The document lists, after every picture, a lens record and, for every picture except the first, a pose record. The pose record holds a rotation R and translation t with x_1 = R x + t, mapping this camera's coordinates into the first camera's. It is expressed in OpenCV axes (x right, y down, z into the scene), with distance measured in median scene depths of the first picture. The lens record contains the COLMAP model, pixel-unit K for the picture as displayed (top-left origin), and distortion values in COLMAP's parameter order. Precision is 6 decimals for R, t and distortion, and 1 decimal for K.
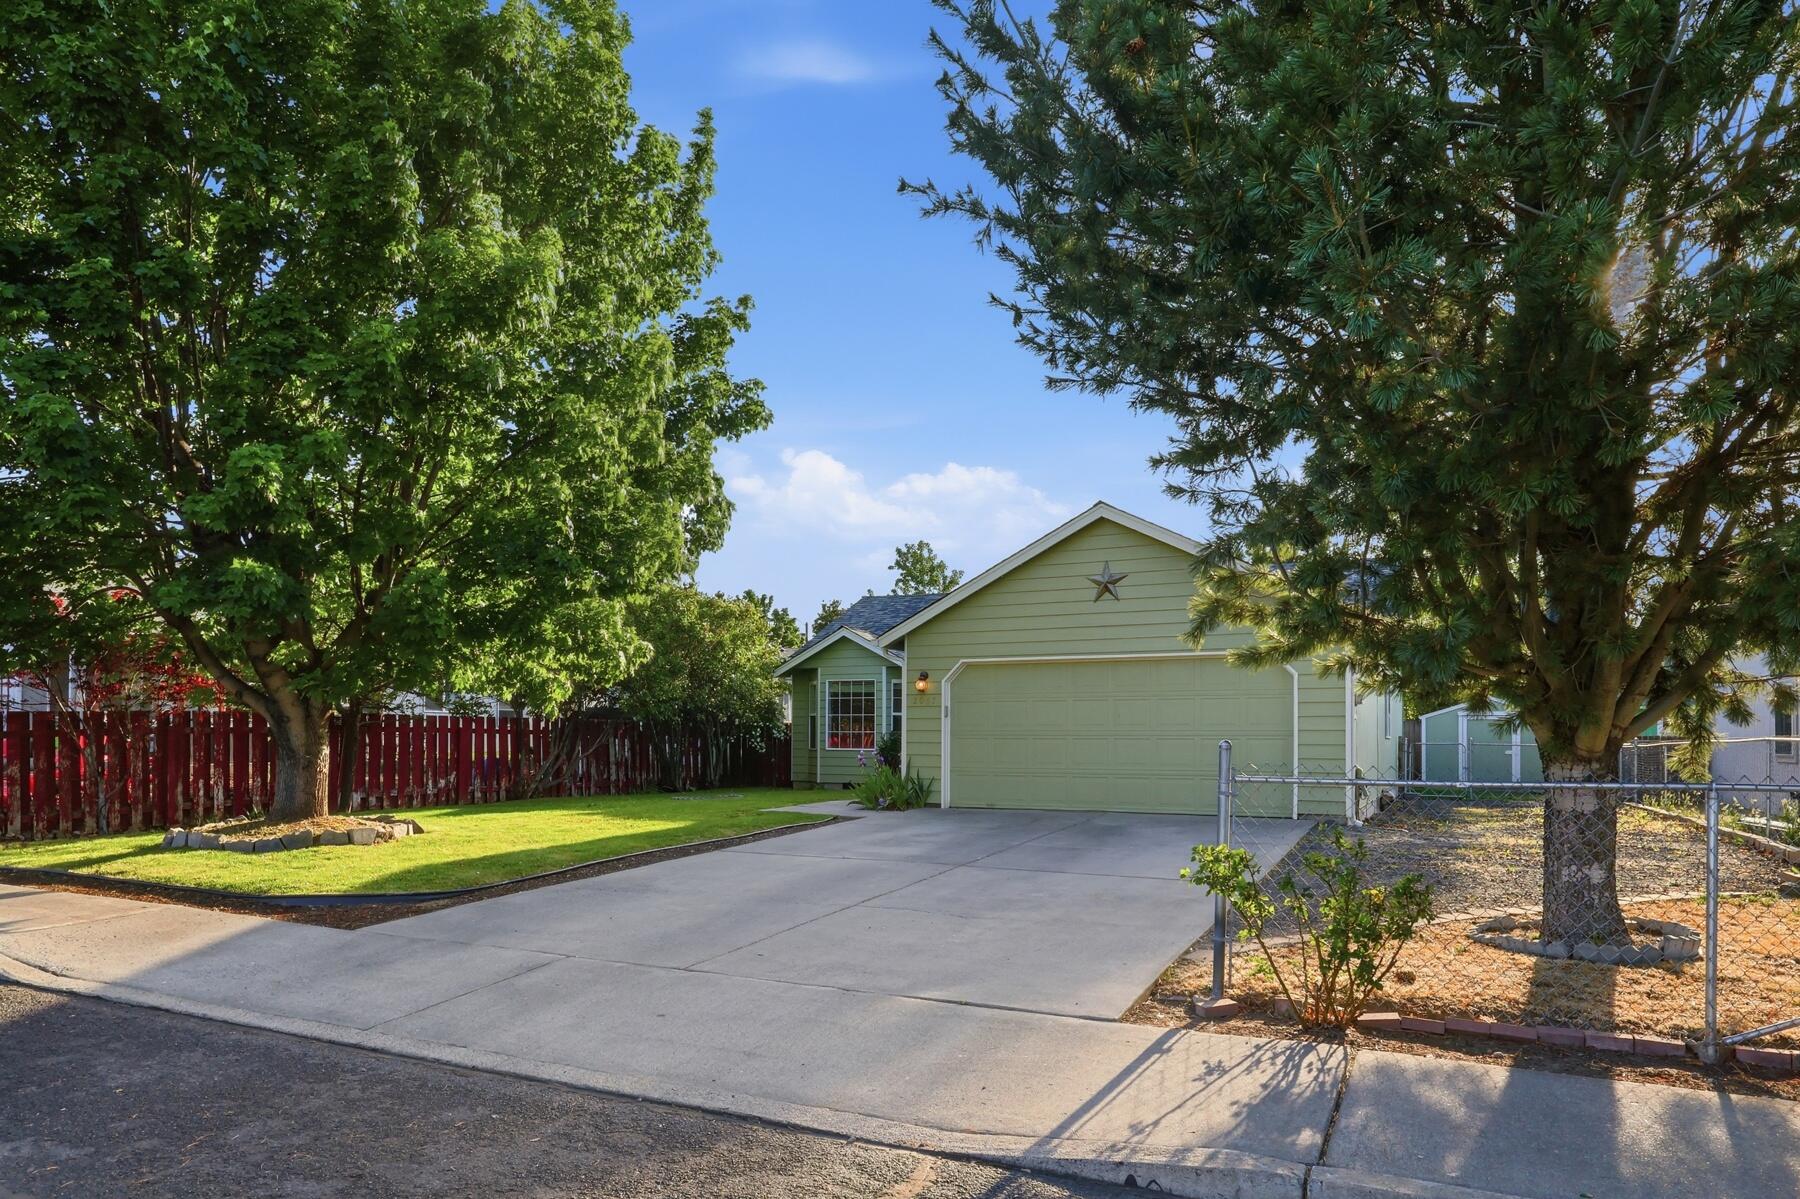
lens RADIAL K [[1163.5, 0, 895.8], [0, 1163.5, 738.6], [0, 0, 1]] dist [0.045735, -0.000079]
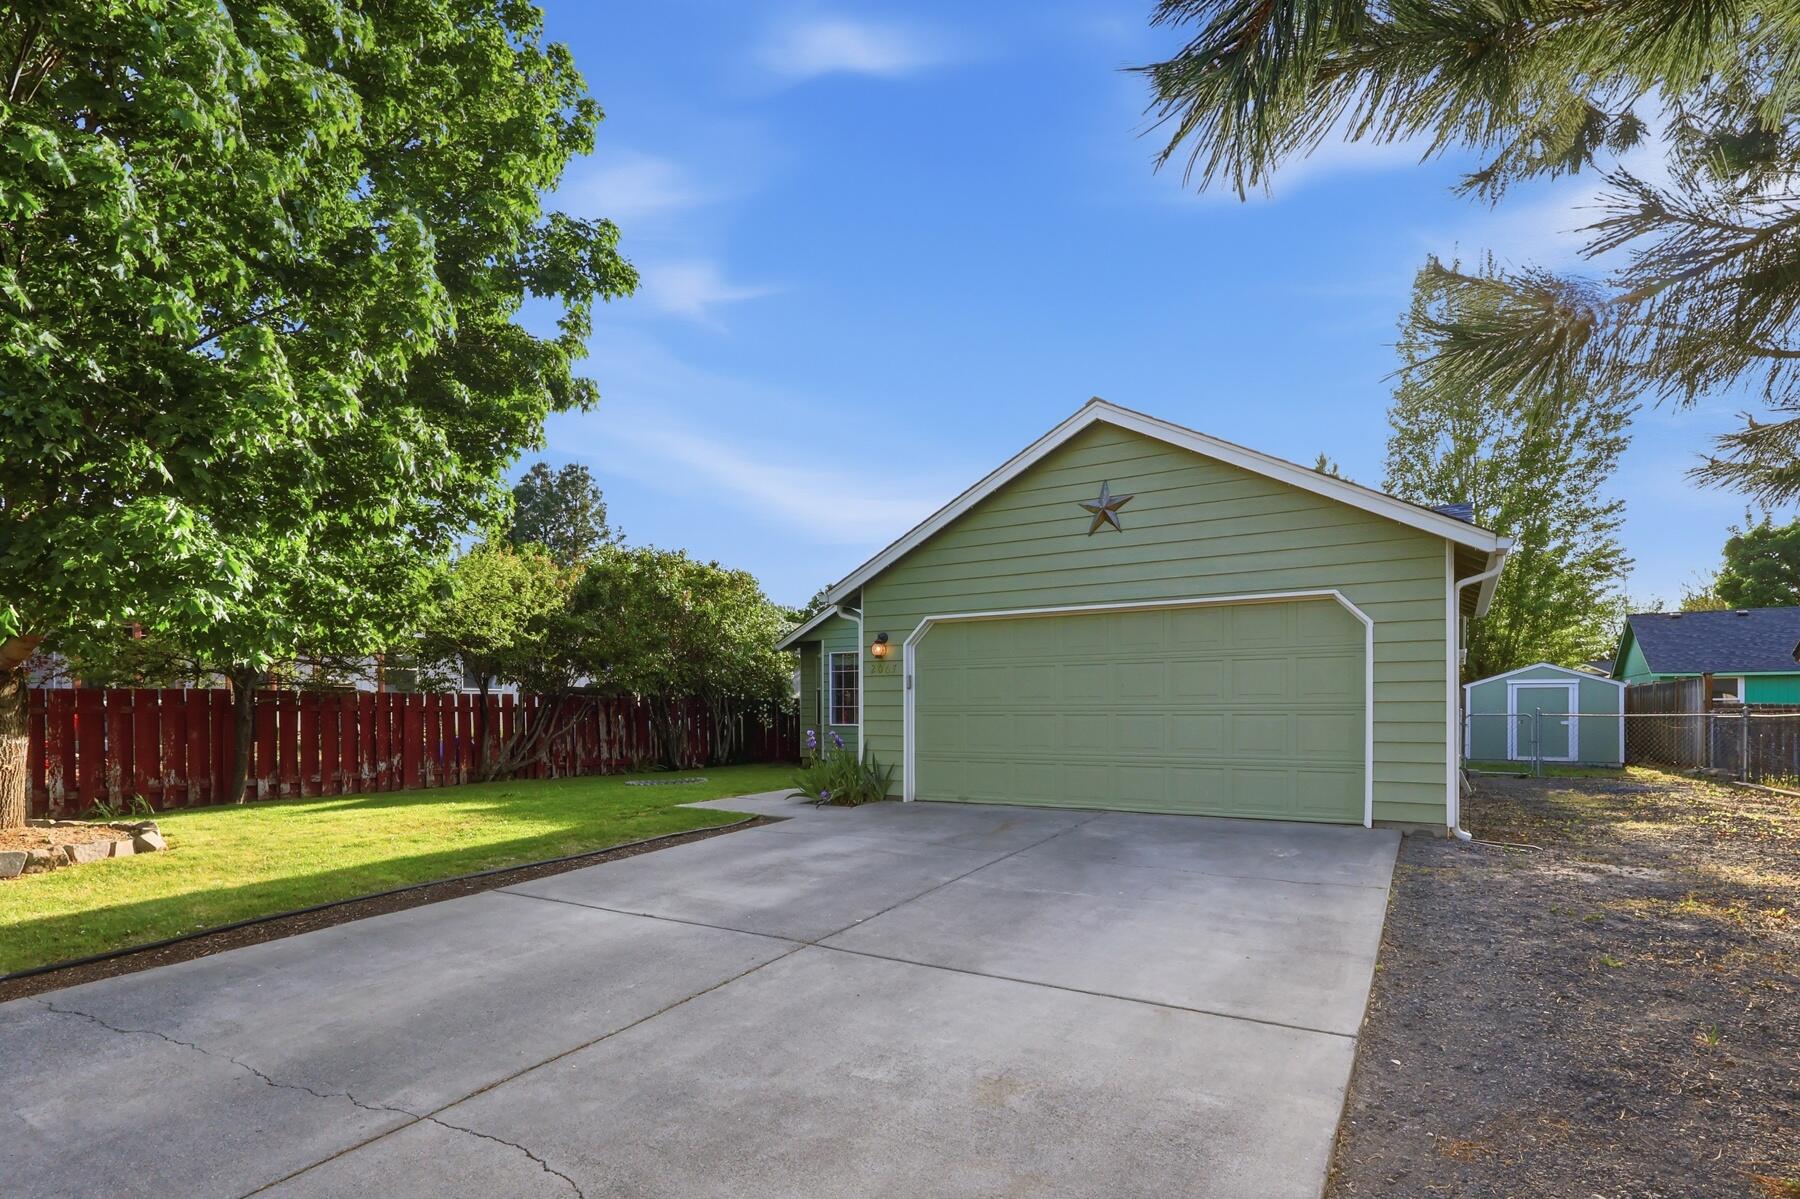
lens RADIAL K [[915.8, 0, 918.4], [0, 915.8, 730.0], [0, 0, 1]] dist [0.003044, 0.000599]
pose [[0.997572, -0.004874, -0.069468, 0.085481], [0.006406, 0.999741, 0.021859, -0.003645], [0.069343, -0.022251, 0.997345, 0.336314]]
